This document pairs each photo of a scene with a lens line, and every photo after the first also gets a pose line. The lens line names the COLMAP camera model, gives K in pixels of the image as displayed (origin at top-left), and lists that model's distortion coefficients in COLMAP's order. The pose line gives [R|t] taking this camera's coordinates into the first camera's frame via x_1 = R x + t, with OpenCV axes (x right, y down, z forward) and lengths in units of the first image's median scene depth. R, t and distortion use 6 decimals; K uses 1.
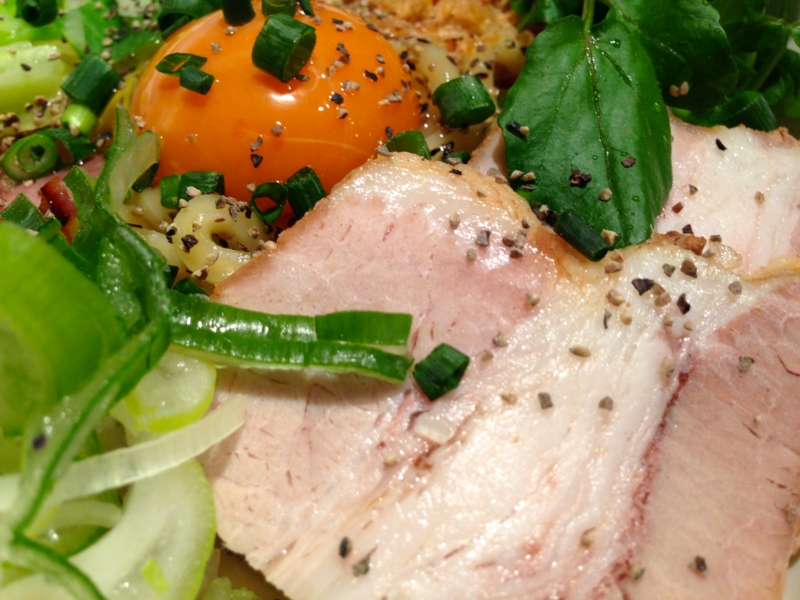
lens RADIAL K [[774.3, 0, 400.0], [0, 774.3, 300.0], [0, 0, 1]] dist [0.099767, -0.277760]
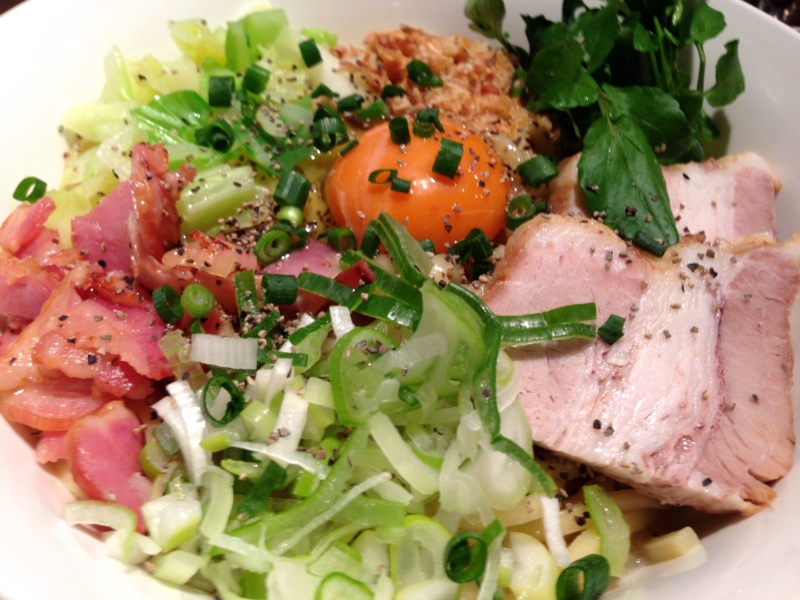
lens RADIAL K [[757.2, 0, 400.0], [0, 757.2, 300.0], [0, 0, 1]] dist [0.120575, -0.238875]
pose [[0.962109, -0.173249, 0.210549, -0.795964], [0.169952, 0.984873, 0.033797, -0.125099], [-0.213219, 0.003267, 0.976999, -0.688918]]
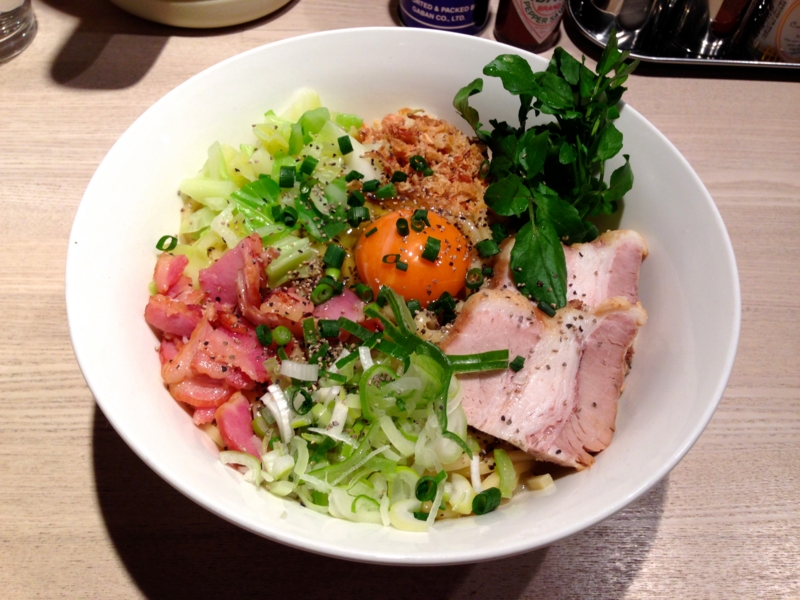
lens RADIAL K [[757.2, 0, 400.0], [0, 757.2, 300.0], [0, 0, 1]] dist [0.120575, -0.238875]
pose [[0.968115, -0.162422, 0.190718, -0.984038], [0.126738, 0.974269, 0.186380, -0.822371], [-0.216082, -0.156266, 0.963789, -1.944992]]
